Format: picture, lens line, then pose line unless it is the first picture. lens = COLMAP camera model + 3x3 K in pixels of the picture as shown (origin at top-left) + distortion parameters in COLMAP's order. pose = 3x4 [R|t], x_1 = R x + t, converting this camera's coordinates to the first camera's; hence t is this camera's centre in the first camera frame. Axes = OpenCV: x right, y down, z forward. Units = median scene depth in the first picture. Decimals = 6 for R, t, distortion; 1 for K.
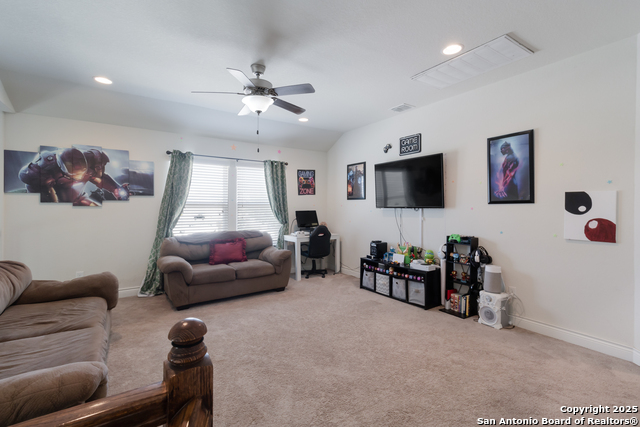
lens RADIAL K [[294.1, 0, 322.4], [0, 294.1, 205.5], [0, 0, 1]] dist [0.001518, 0.000227]
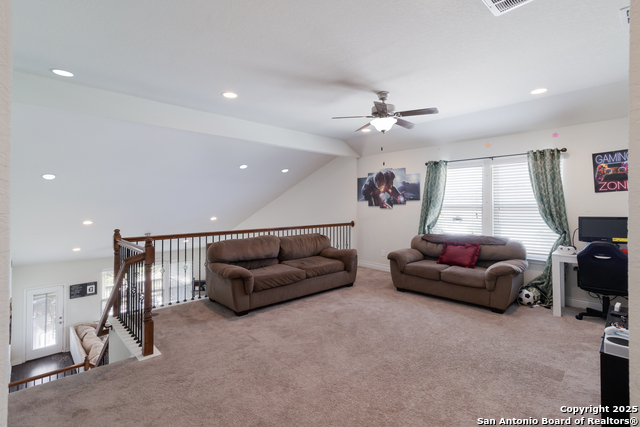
lens RADIAL K [[299.9, 0, 321.4], [0, 299.9, 202.3], [0, 0, 1]] dist [-0.000633, -0.000138]
pose [[0.159364, -0.007452, -0.987192, 0.675885], [0.010703, 0.999926, -0.005820, -0.023082], [0.987162, -0.009639, 0.159432, 0.411450]]
